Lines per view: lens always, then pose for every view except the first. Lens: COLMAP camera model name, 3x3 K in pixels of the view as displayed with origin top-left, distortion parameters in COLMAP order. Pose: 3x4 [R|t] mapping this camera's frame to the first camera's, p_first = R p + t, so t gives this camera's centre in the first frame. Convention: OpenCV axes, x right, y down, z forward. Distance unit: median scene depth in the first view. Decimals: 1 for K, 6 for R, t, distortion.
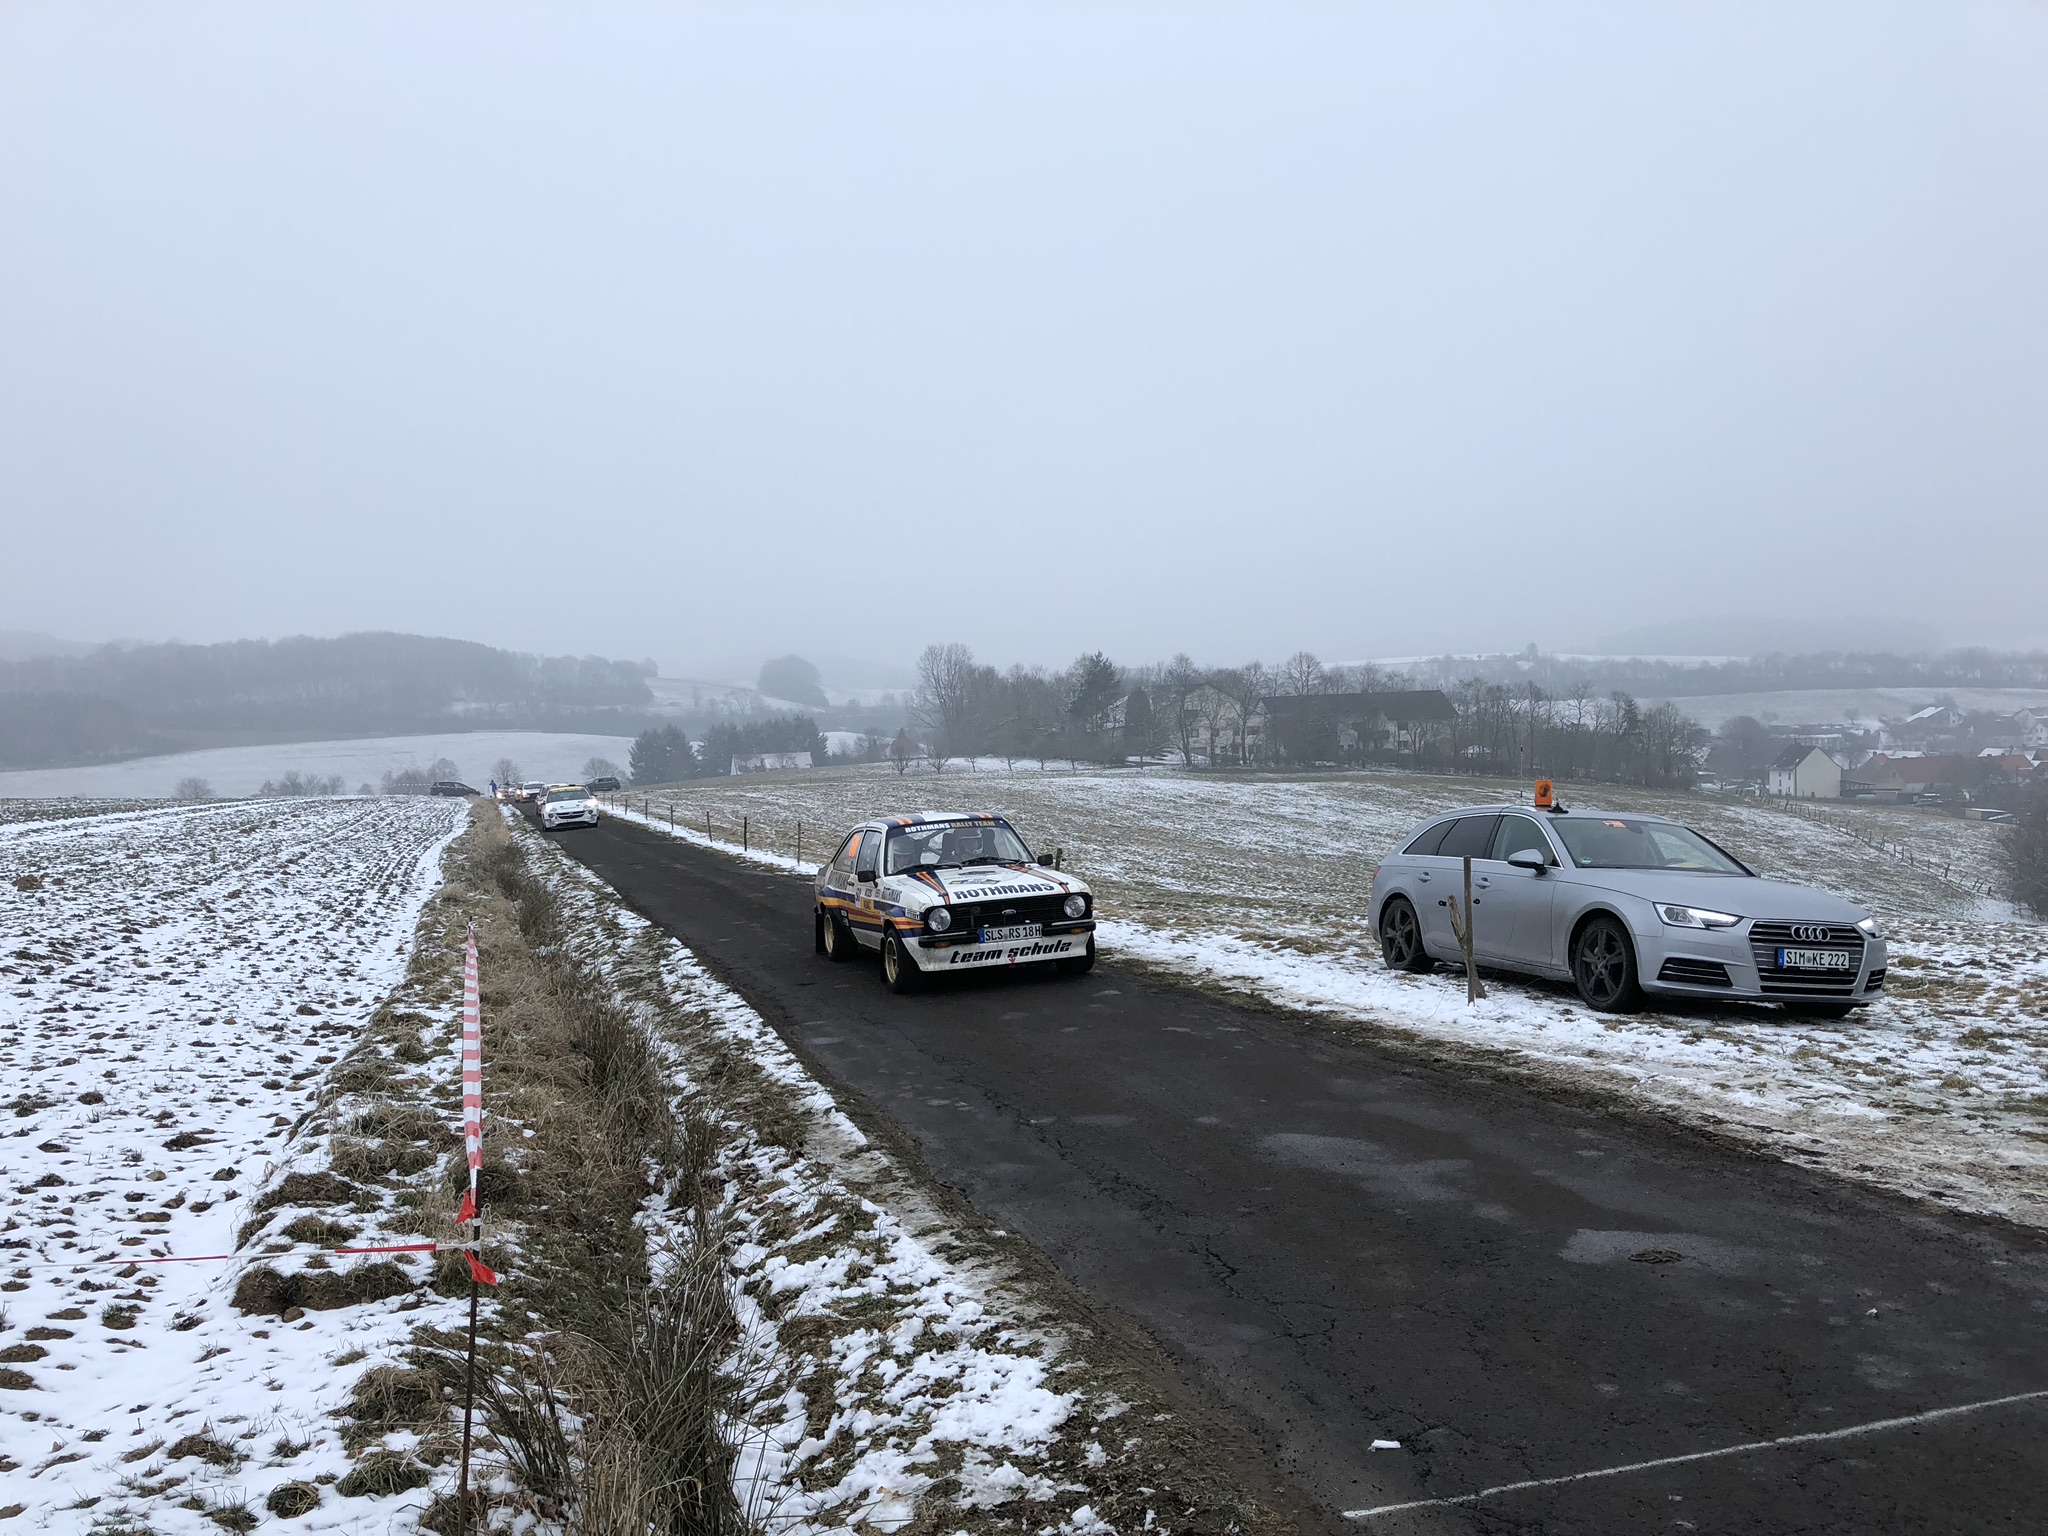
lens RADIAL K [[1711.4, 0, 1032.7], [0, 1711.4, 756.1], [0, 0, 1]] dist [0.053517, -0.056708]
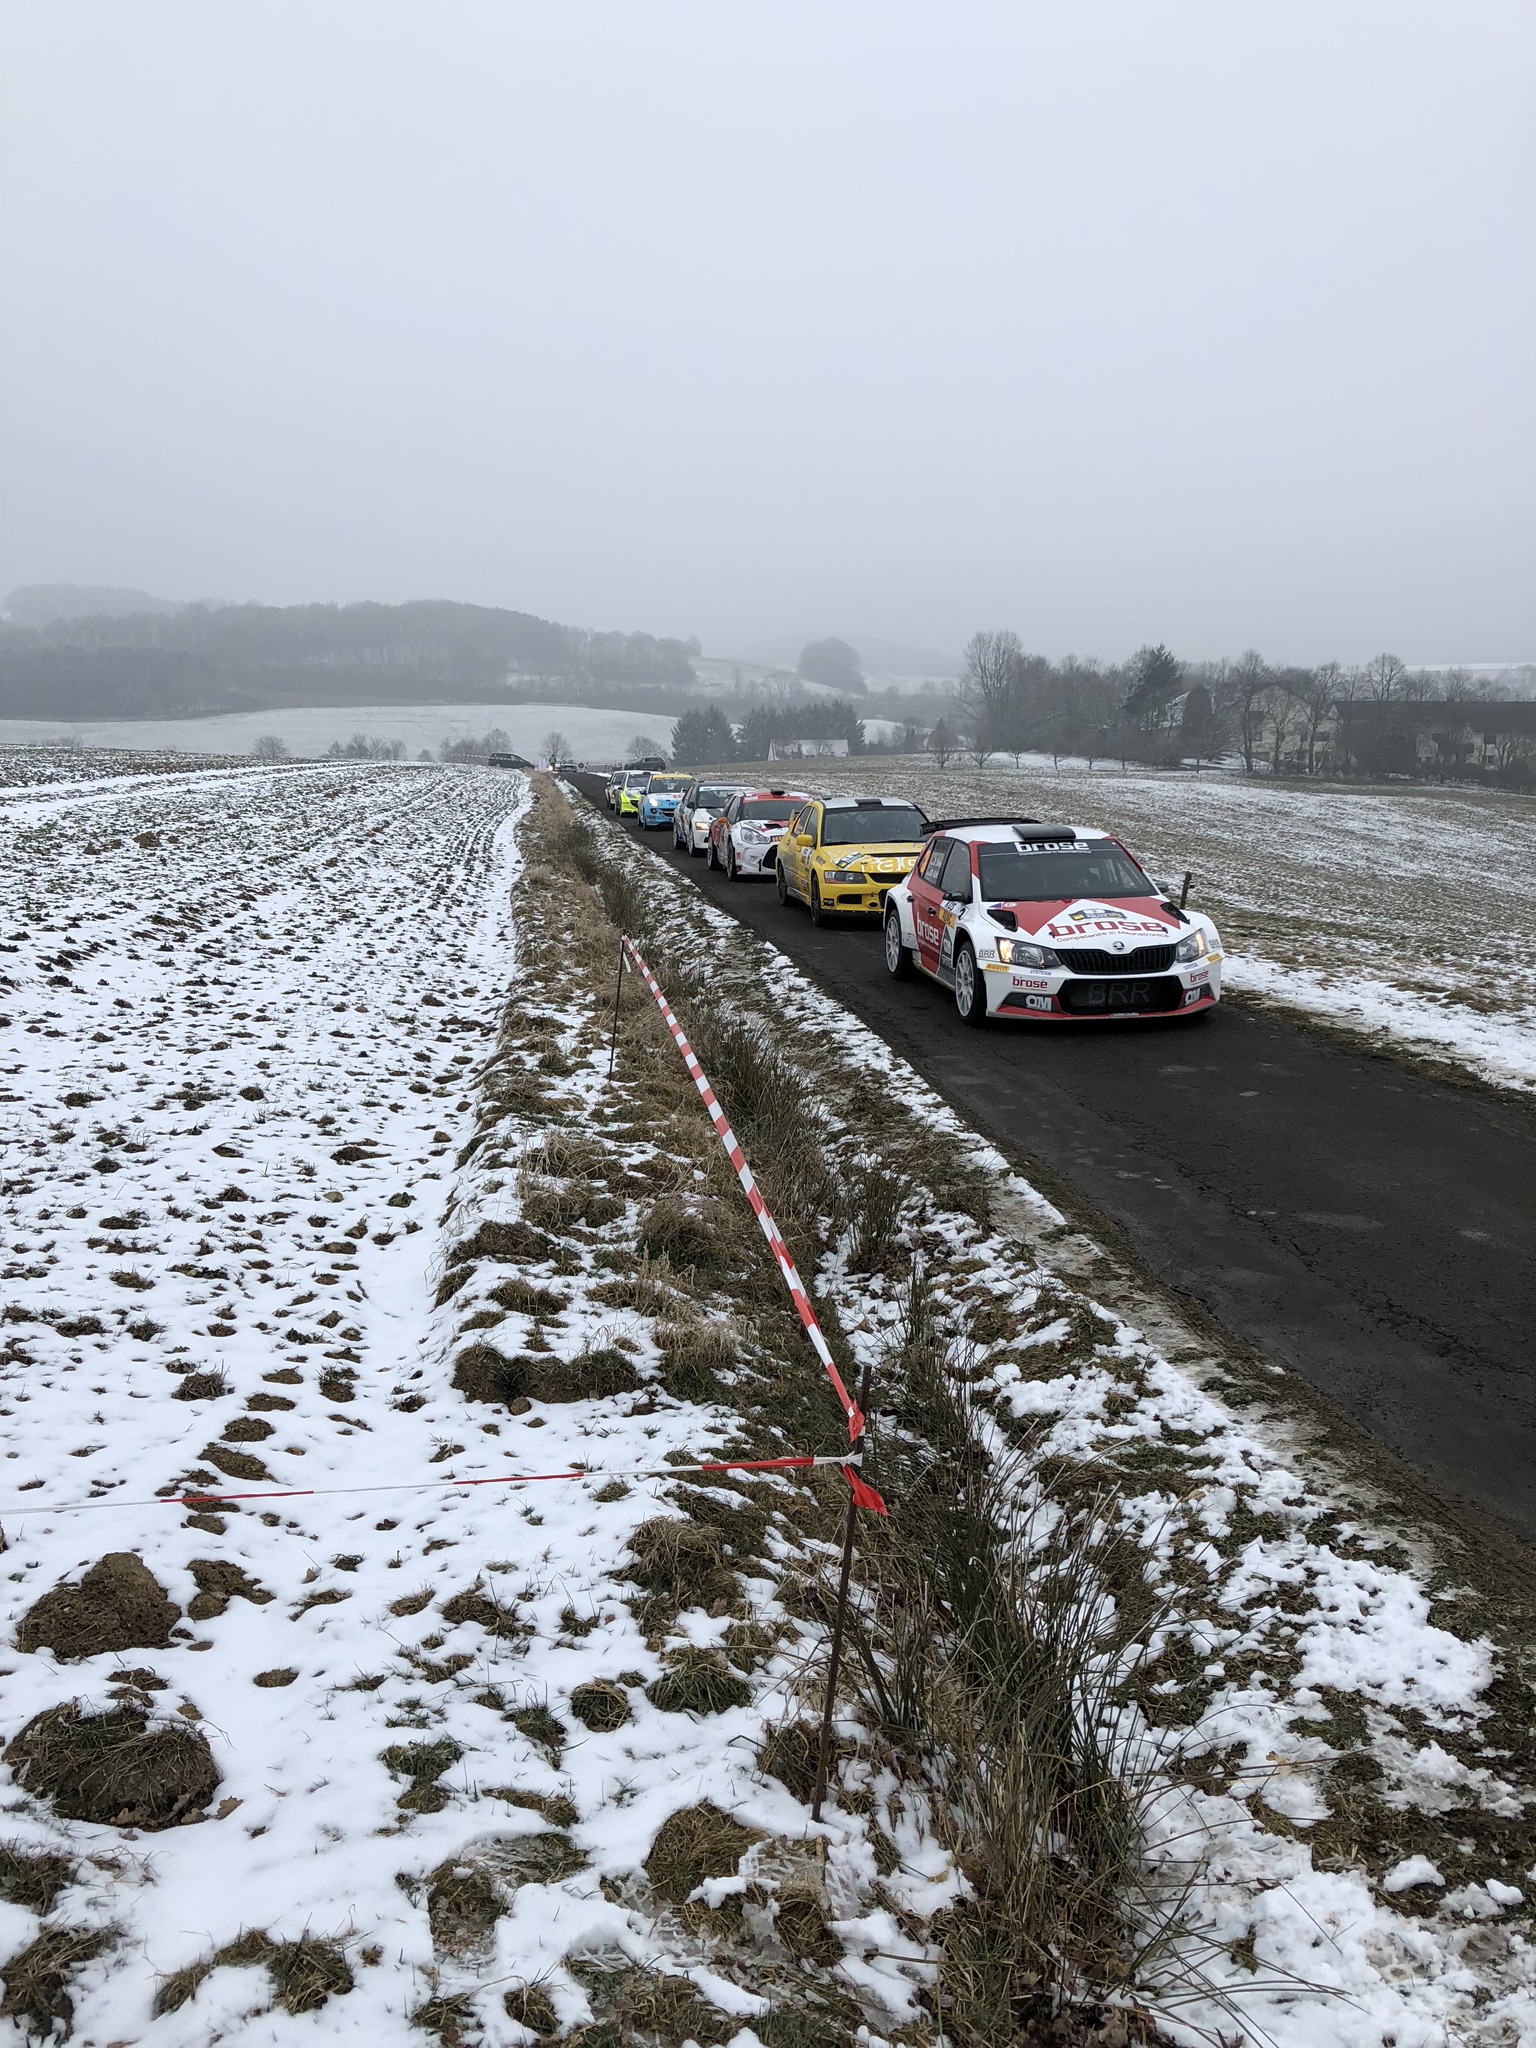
lens RADIAL K [[1711.4, 0, 768.0], [0, 1711.4, 1024.0], [0, 0, 1]] dist [0.053517, -0.056708]
pose [[0.983819, 0.073251, -0.163505, -0.082144], [-0.046156, 0.985421, 0.163752, -0.011125], [0.173117, -0.153556, 0.972857, 0.090300]]
